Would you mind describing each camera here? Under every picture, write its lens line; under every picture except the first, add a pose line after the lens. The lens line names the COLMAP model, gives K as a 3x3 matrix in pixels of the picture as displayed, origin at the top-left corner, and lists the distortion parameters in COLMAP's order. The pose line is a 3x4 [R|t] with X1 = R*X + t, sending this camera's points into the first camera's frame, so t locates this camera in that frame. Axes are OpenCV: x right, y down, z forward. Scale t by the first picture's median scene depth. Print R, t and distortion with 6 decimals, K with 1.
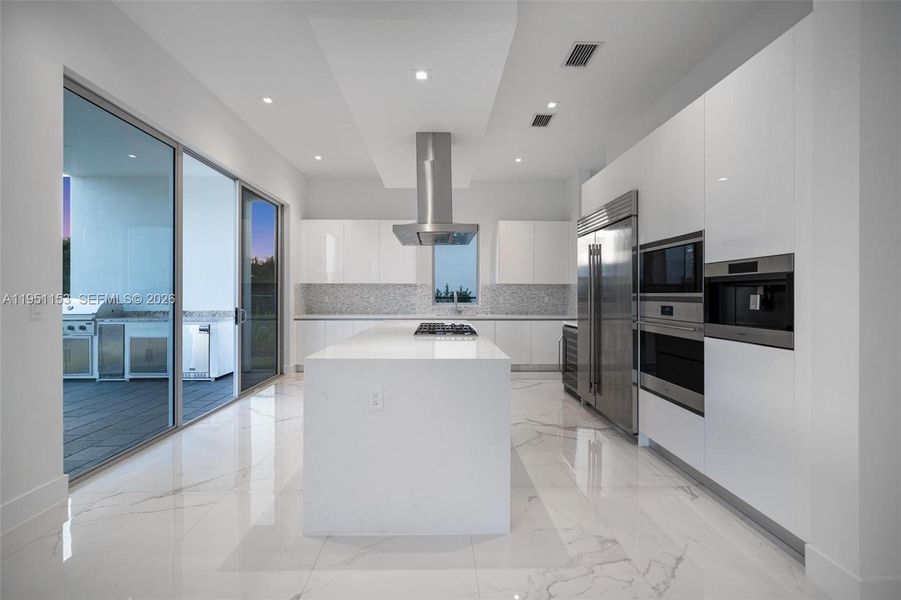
lens RADIAL K [[388.4, 0, 439.8], [0, 388.4, 295.8], [0, 0, 1]] dist [-0.000250, 0.000319]
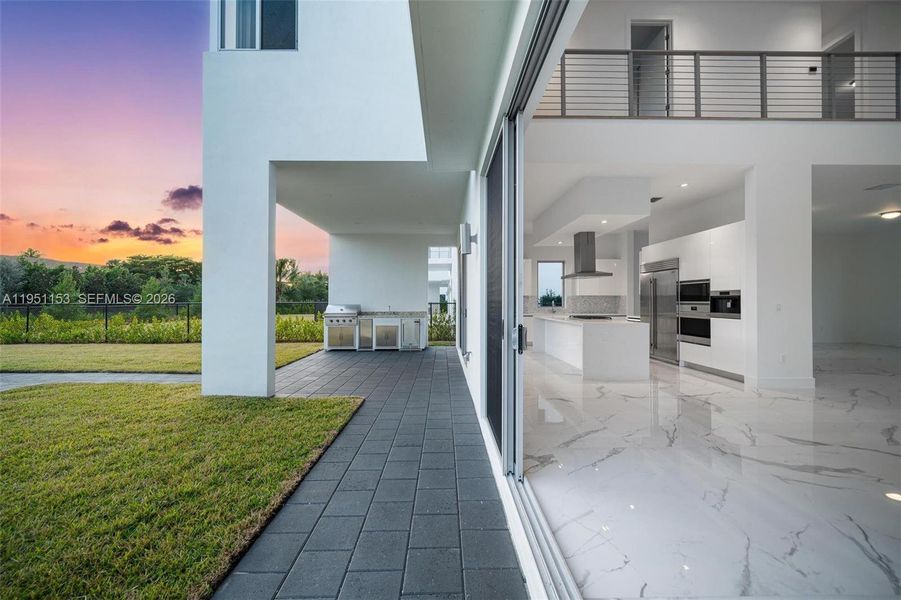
lens RADIAL K [[344.5, 0, 445.2], [0, 344.5, 299.2], [0, 0, 1]] dist [-0.001081, -0.000039]
pose [[0.999970, -0.001295, -0.007629, -0.951080], [0.001228, 0.999961, -0.008757, -0.003936], [0.007640, 0.008747, 0.999933, -1.172501]]
